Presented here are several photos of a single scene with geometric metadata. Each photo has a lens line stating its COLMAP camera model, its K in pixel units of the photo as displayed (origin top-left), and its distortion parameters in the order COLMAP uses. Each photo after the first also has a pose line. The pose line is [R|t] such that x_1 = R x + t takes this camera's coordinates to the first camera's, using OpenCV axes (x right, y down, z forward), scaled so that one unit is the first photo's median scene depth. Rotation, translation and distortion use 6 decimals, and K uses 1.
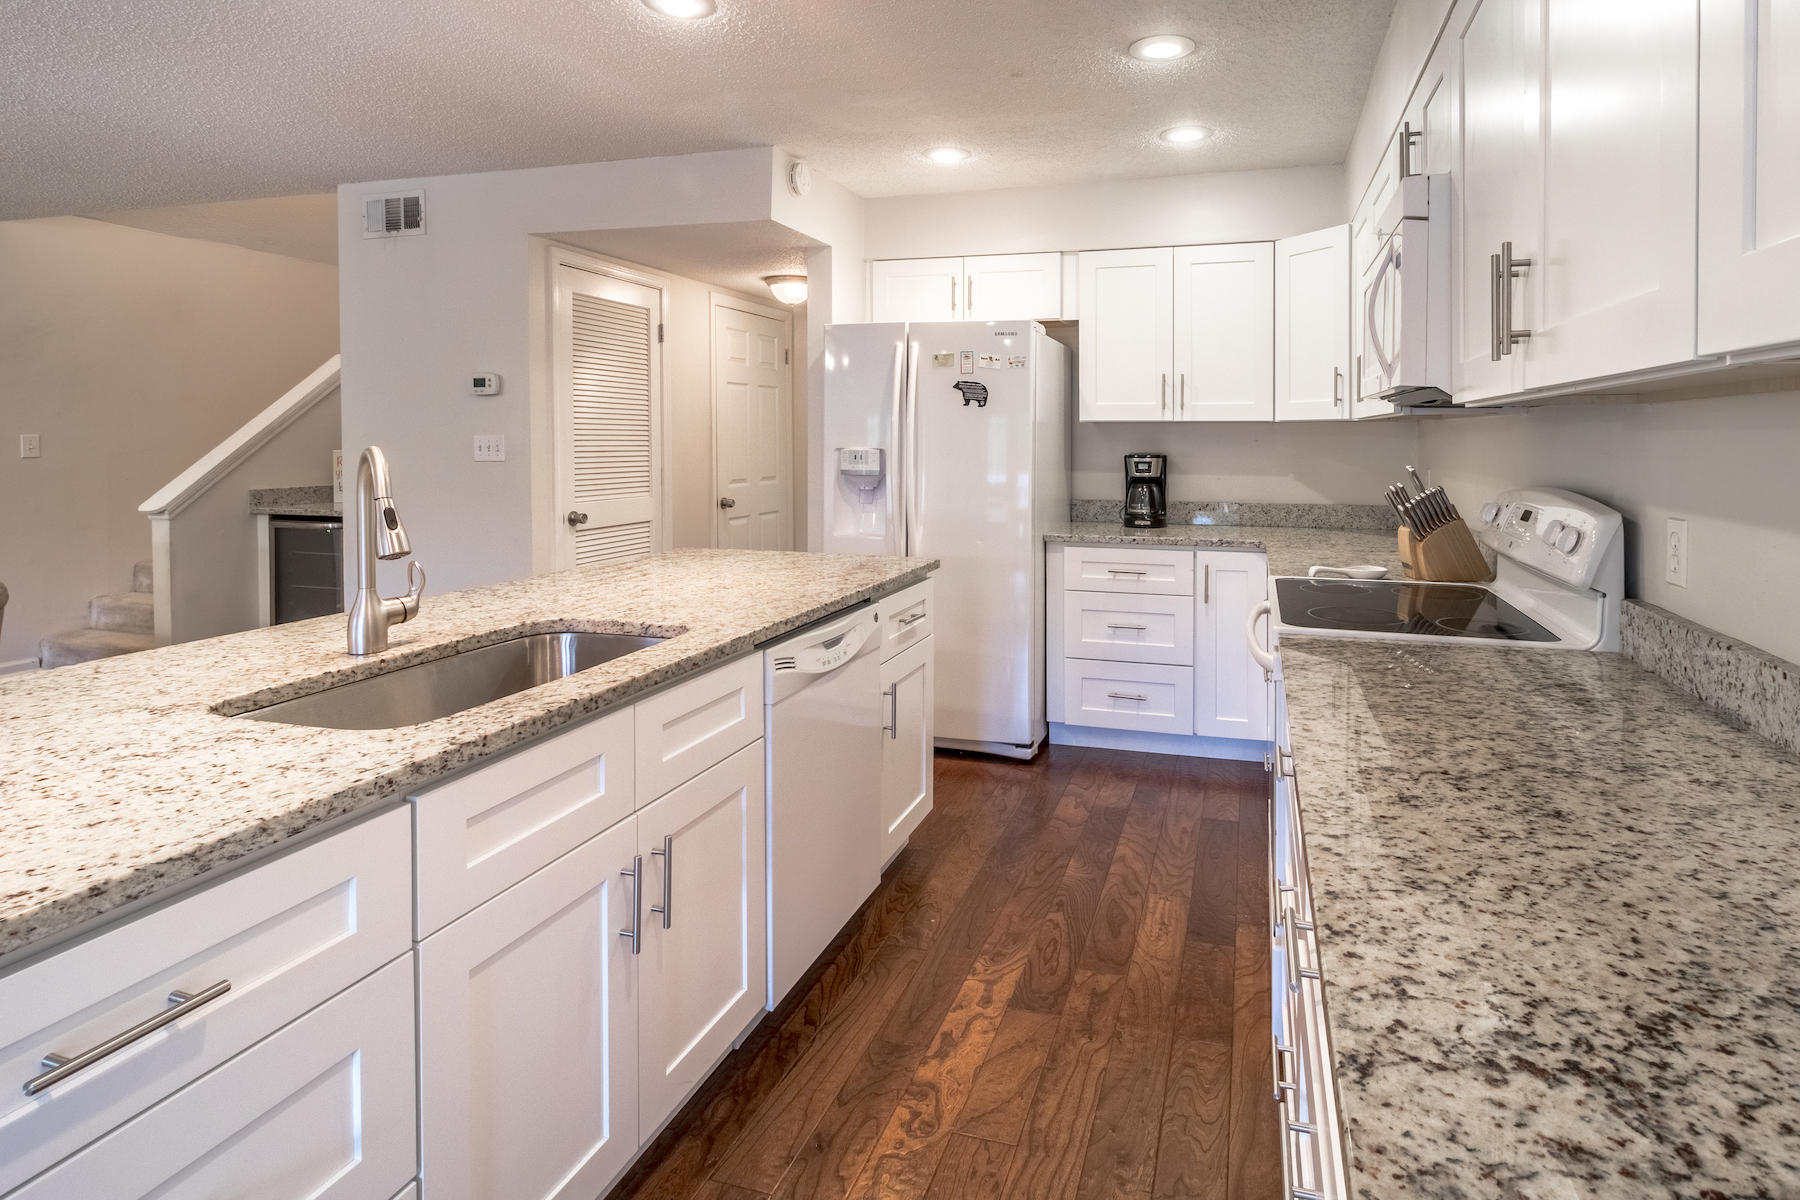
lens RADIAL K [[949.4, 0, 900.9], [0, 949.4, 441.0], [0, 0, 1]] dist [-0.002330, -0.000292]
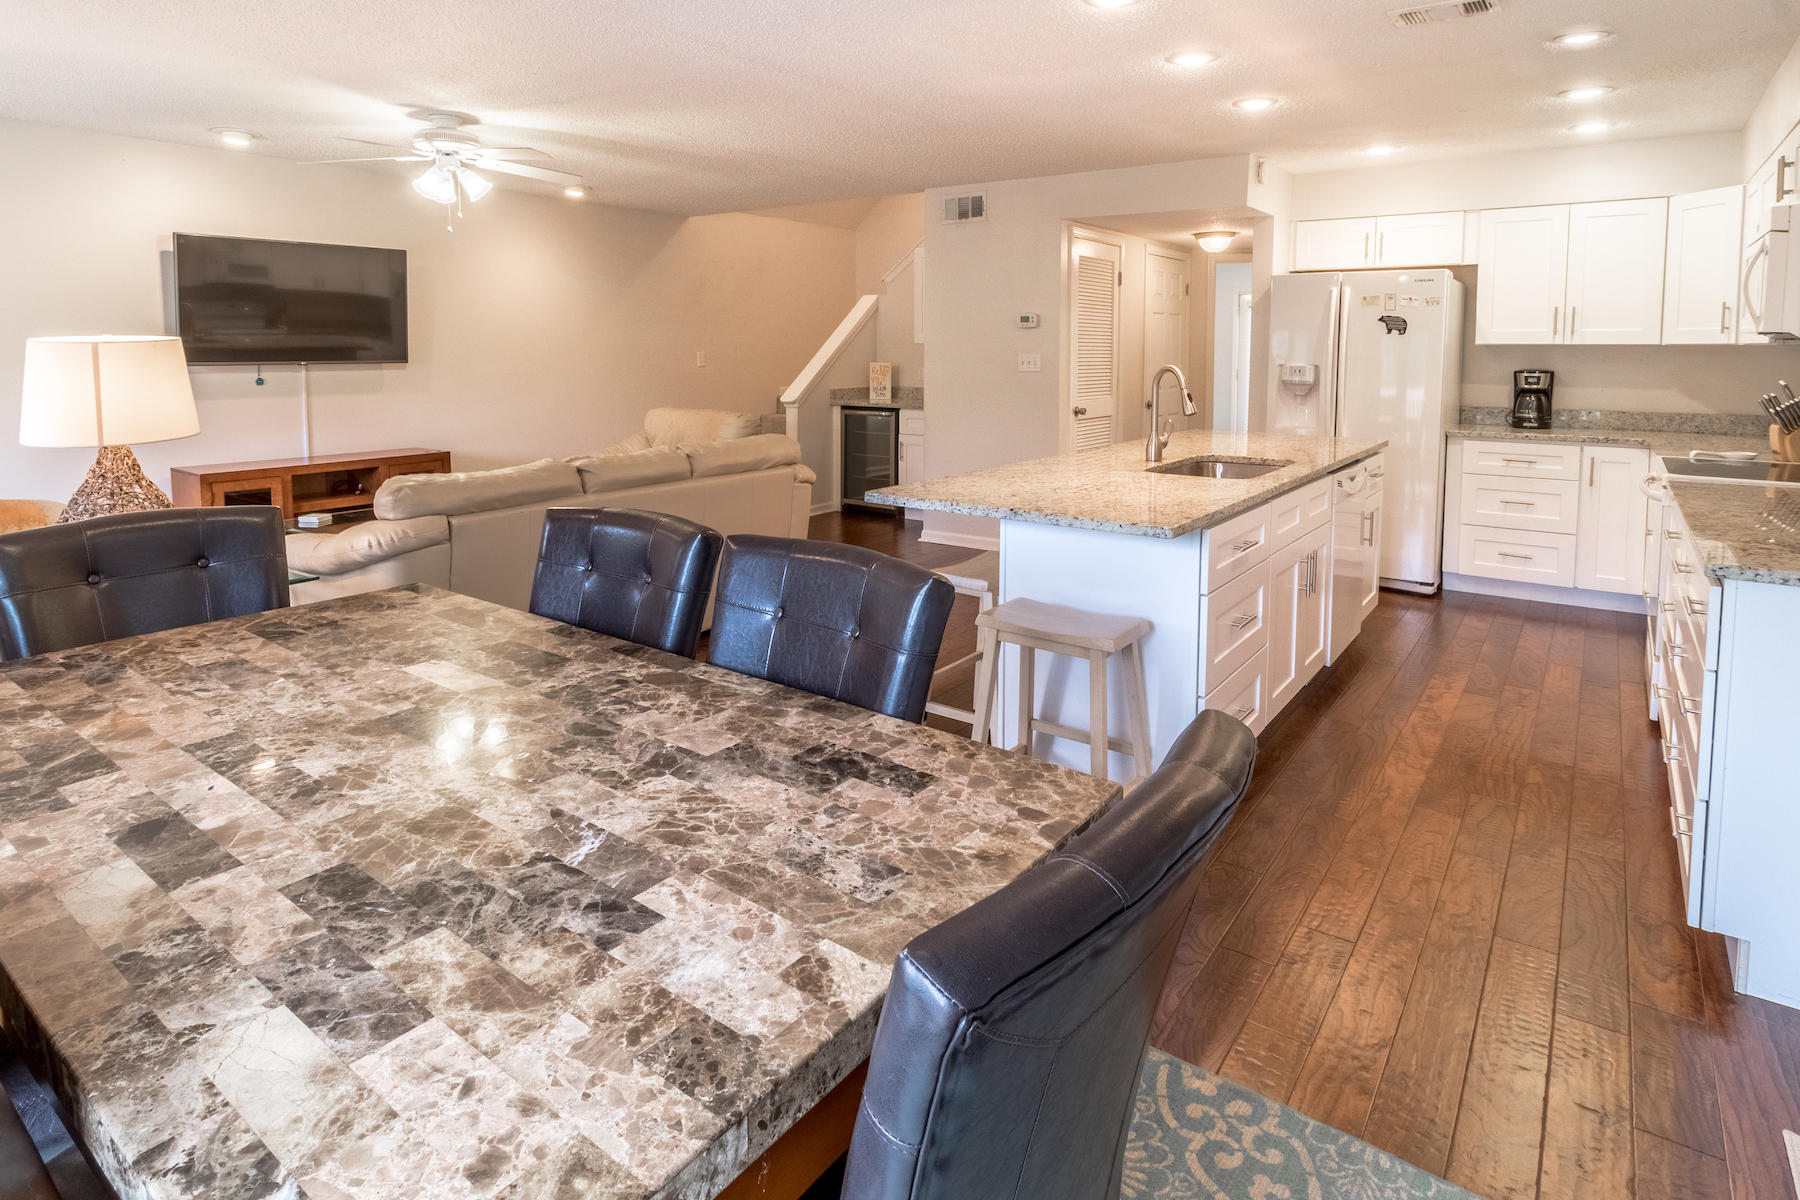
lens RADIAL K [[895.0, 0, 905.9], [0, 895.0, 402.4], [0, 0, 1]] dist [-0.001674, 0.000099]
pose [[0.950246, 0.019096, -0.310913, -0.177118], [-0.001970, 0.998468, 0.055304, -0.008073], [0.311493, -0.051940, 0.948828, -0.413015]]
